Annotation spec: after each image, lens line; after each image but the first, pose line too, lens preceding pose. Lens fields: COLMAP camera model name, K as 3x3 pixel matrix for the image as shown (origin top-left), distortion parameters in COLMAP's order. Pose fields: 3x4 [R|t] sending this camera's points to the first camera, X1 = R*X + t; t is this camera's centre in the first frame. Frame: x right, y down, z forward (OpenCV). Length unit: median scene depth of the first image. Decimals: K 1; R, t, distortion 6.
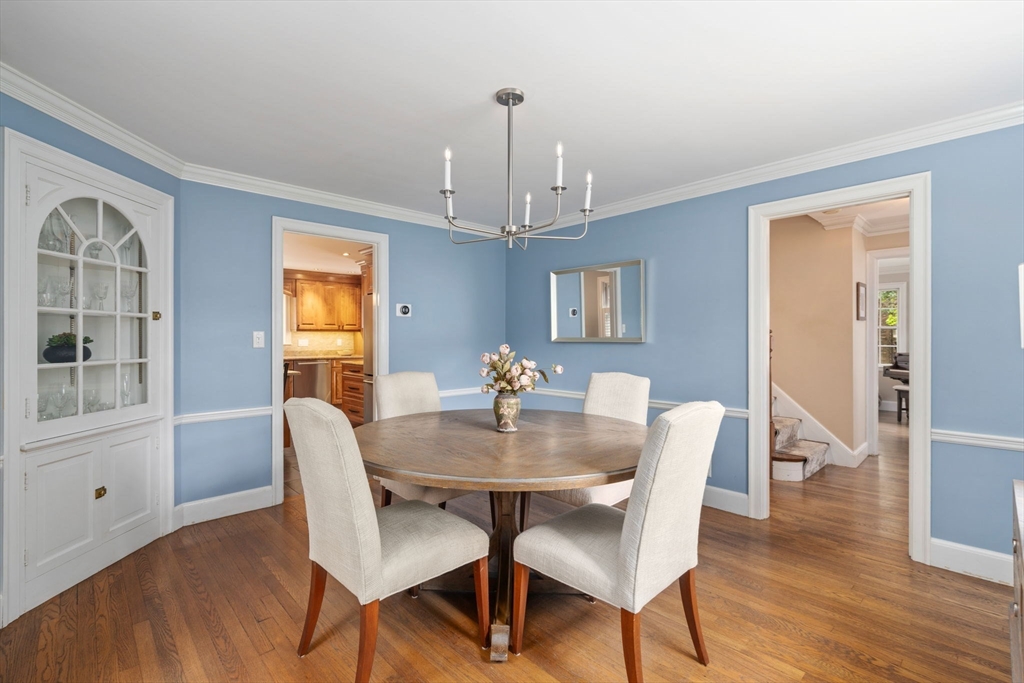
lens RADIAL K [[462.8, 0, 512.9], [0, 462.8, 337.1], [0, 0, 1]] dist [0.001289, -0.000025]
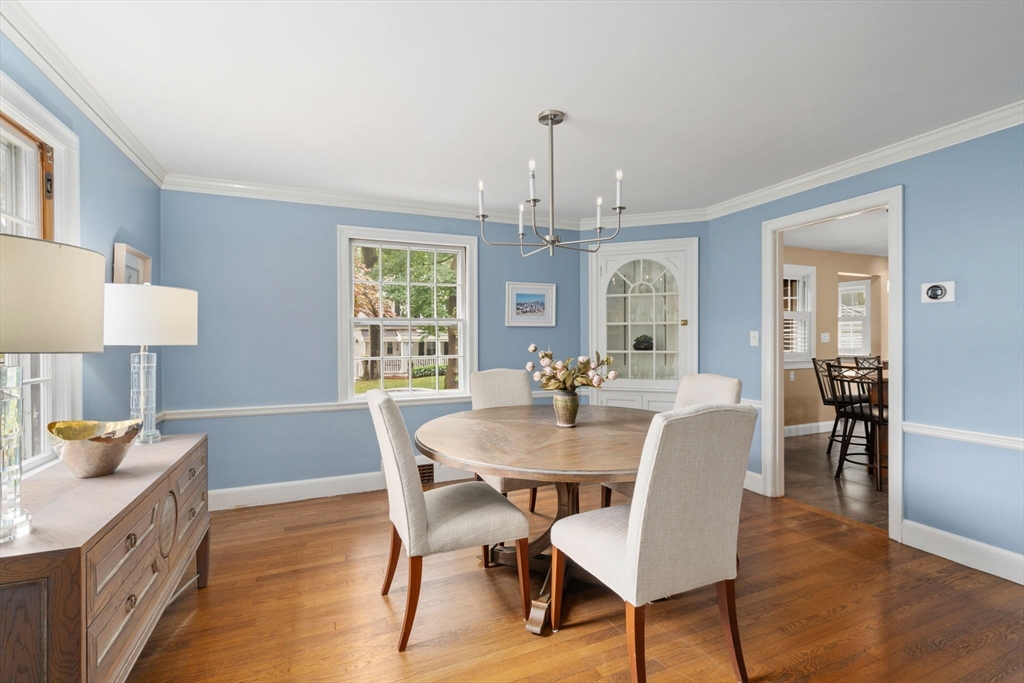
lens RADIAL K [[462.8, 0, 512.7], [0, 462.8, 342.0], [0, 0, 1]] dist [0.001289, -0.000025]
pose [[-0.345932, 0.011595, -0.938188, 0.821681], [0.007205, 0.999927, 0.009701, -0.001783], [0.938232, -0.003404, -0.345990, 1.008798]]
